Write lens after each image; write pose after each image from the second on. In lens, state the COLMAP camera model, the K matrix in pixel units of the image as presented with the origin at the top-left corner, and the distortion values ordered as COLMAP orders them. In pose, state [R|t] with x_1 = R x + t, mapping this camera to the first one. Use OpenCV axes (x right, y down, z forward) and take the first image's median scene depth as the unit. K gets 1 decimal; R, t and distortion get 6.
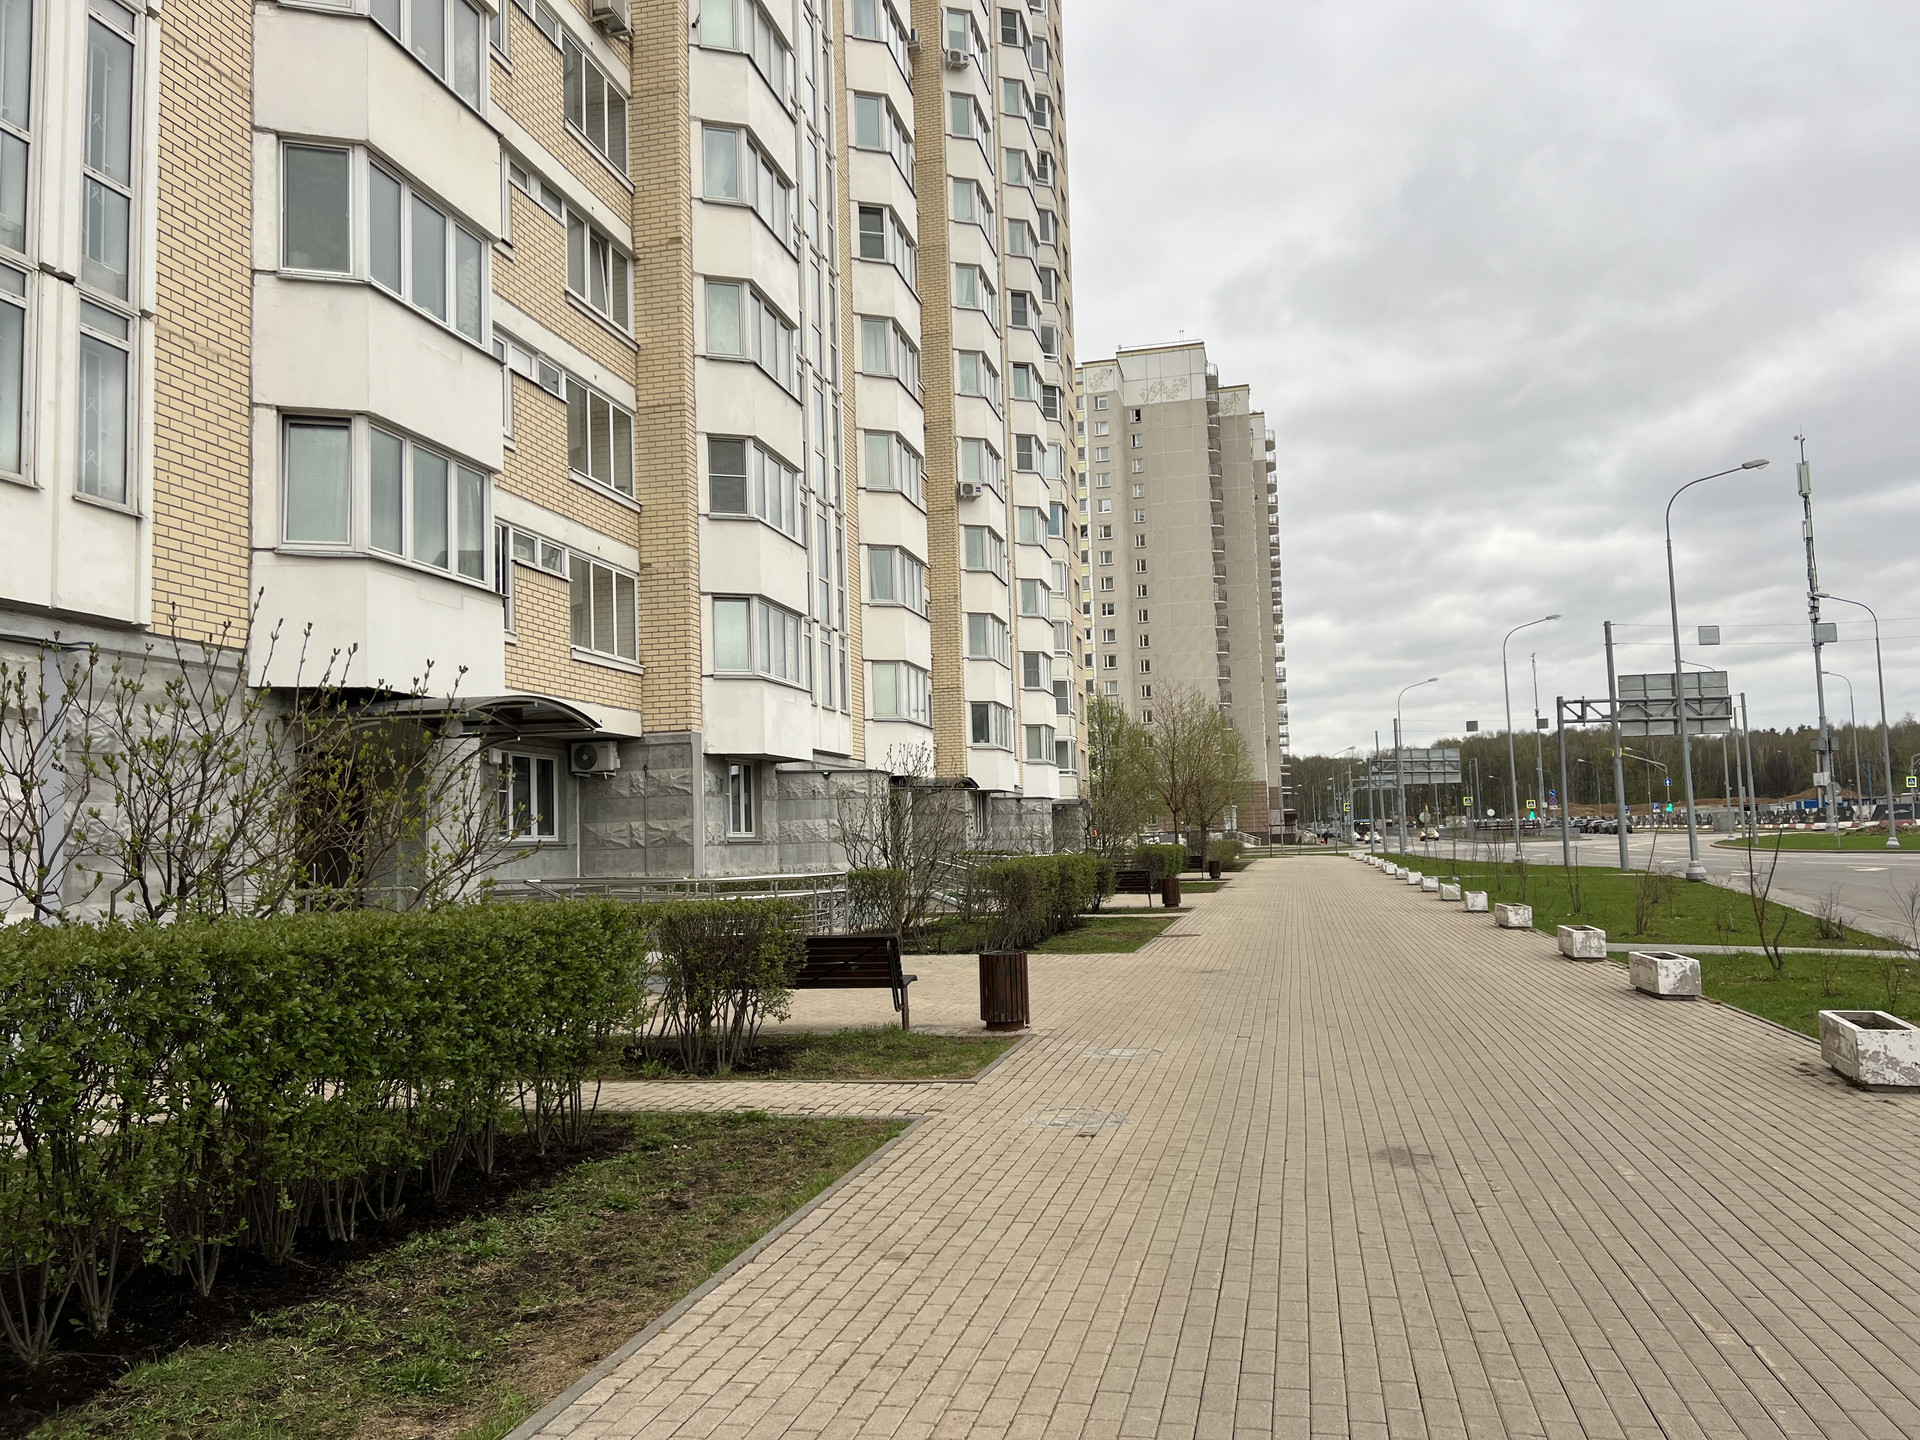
lens RADIAL K [[1431.6, 0, 972.0], [0, 1431.6, 722.6], [0, 0, 1]] dist [0.058456, -0.061683]
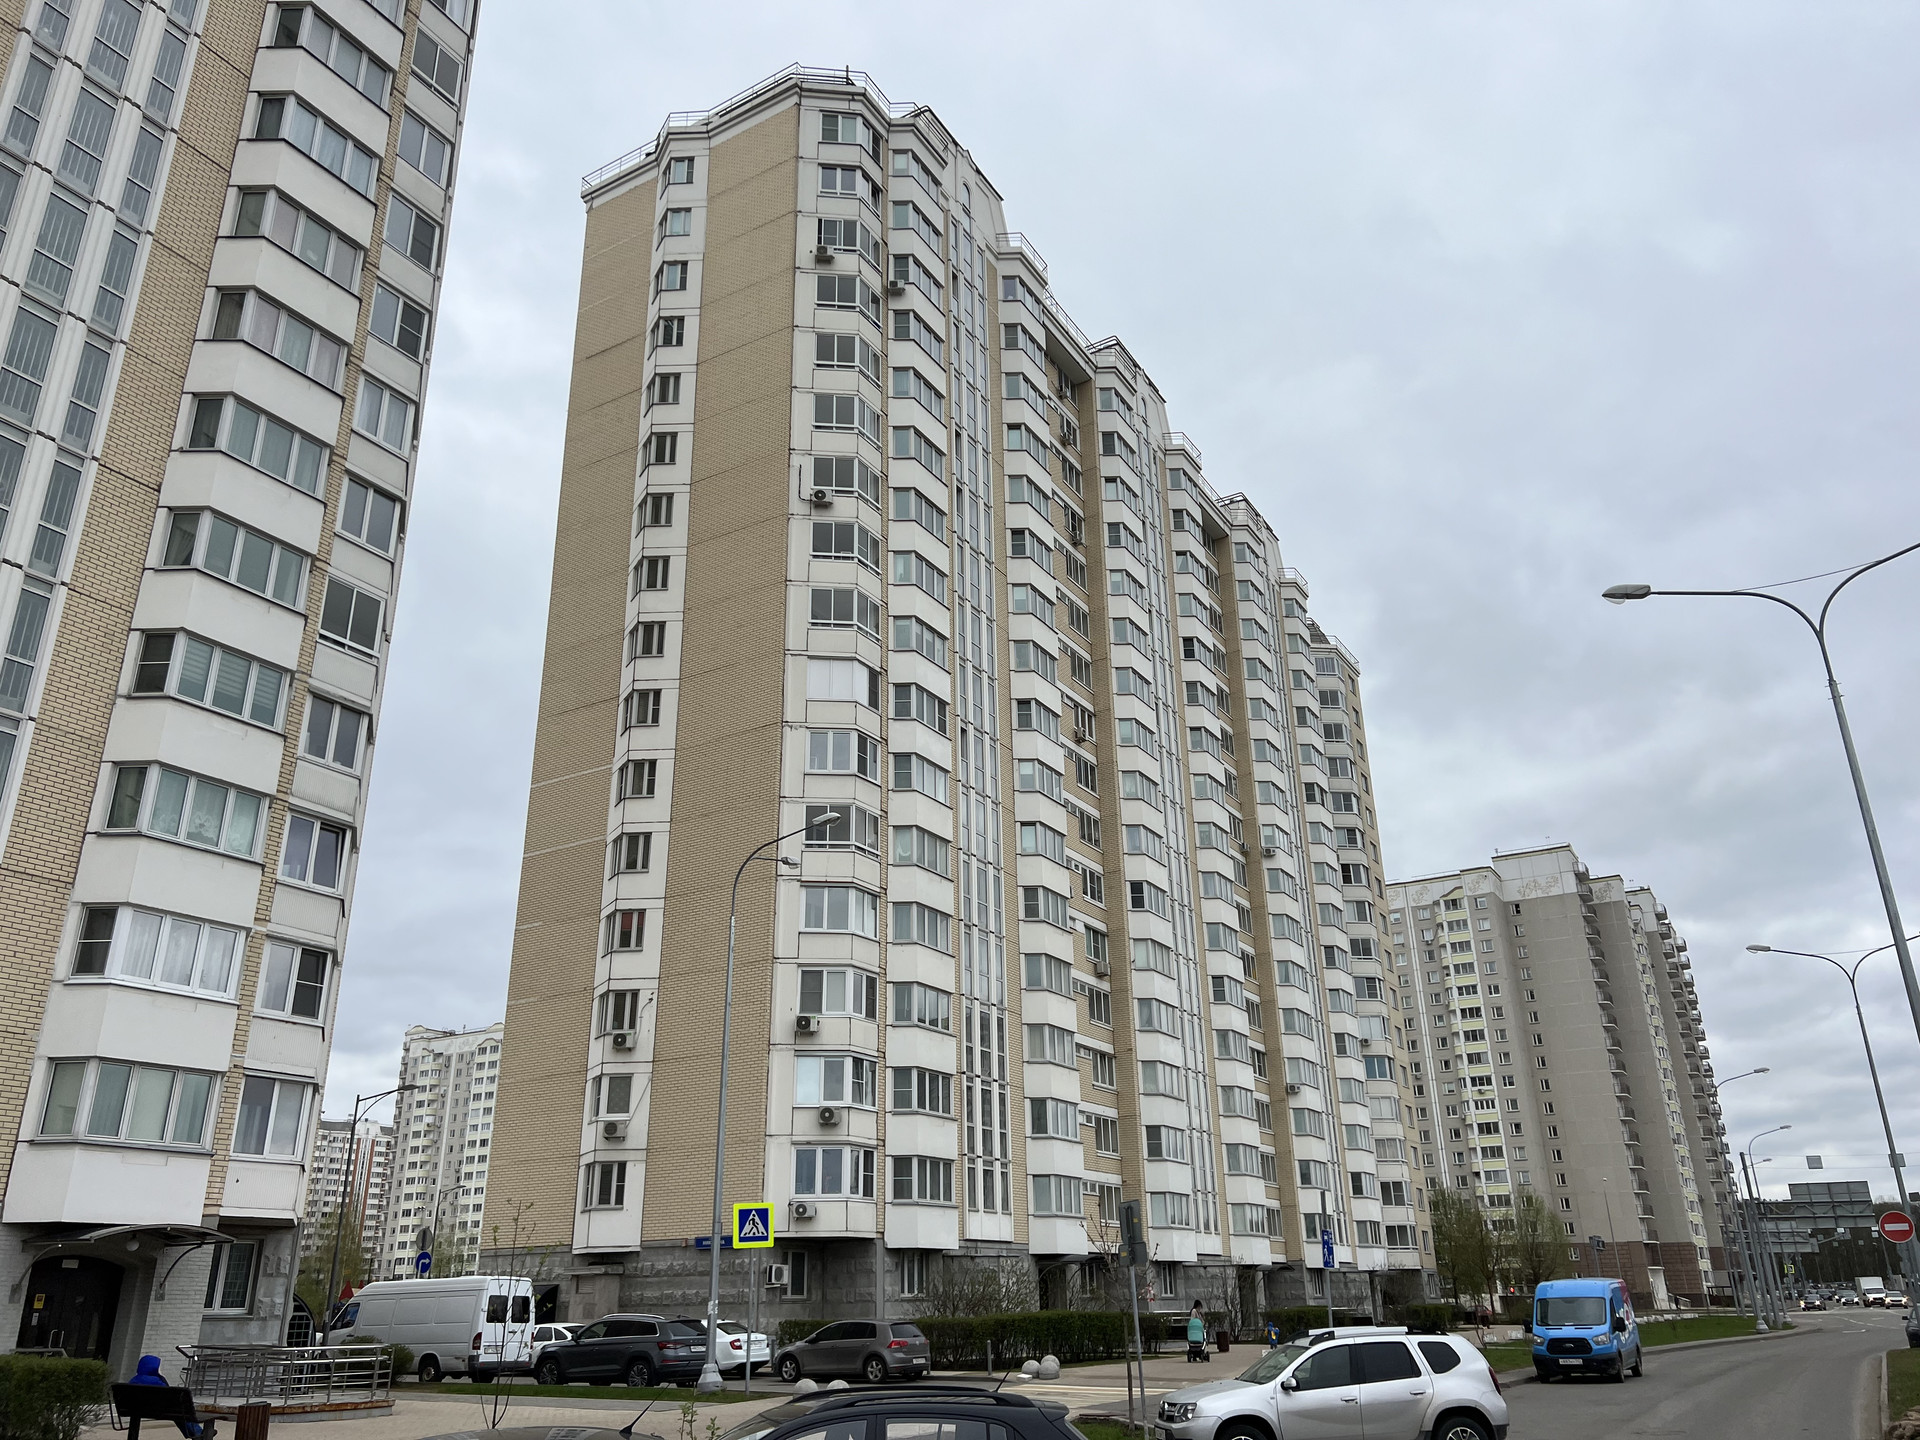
lens RADIAL K [[1431.6, 0, 978.6], [0, 1431.6, 726.6], [0, 0, 1]] dist [0.058456, -0.061683]
pose [[0.951744, -0.098688, -0.290591, 0.361129], [0.011610, 0.957786, -0.287248, -0.154898], [0.306672, 0.270012, 0.912713, -1.682191]]
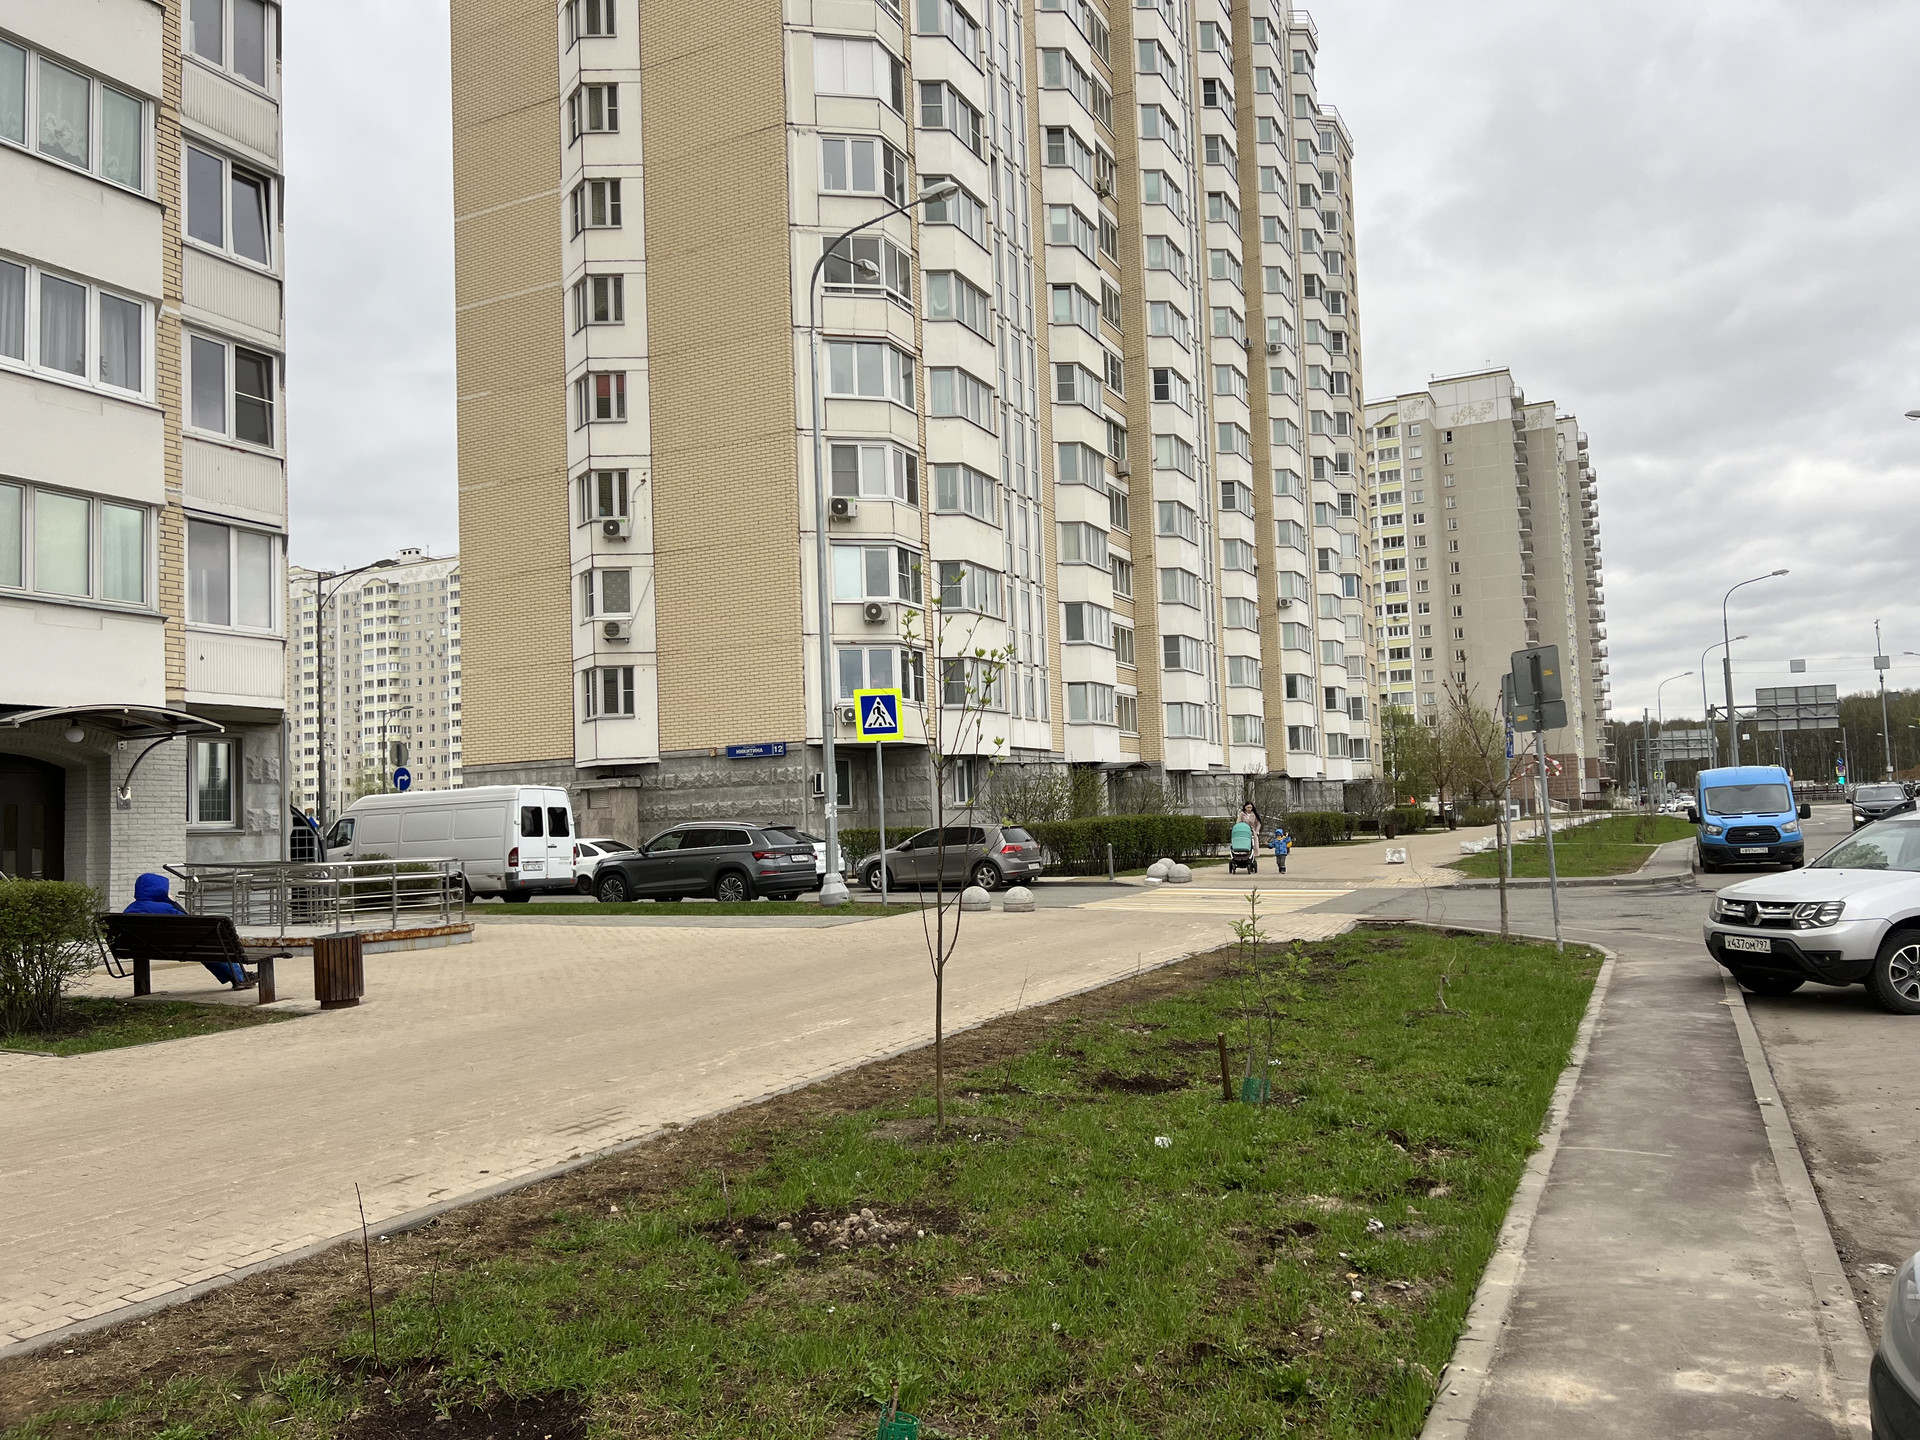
lens RADIAL K [[1431.6, 0, 979.8], [0, 1431.6, 729.1], [0, 0, 1]] dist [0.058456, -0.061683]
pose [[0.973410, -0.019379, -0.228247, 0.059768], [0.025358, 0.999407, 0.023293, -0.113295], [0.227661, -0.028462, 0.973324, -1.430551]]
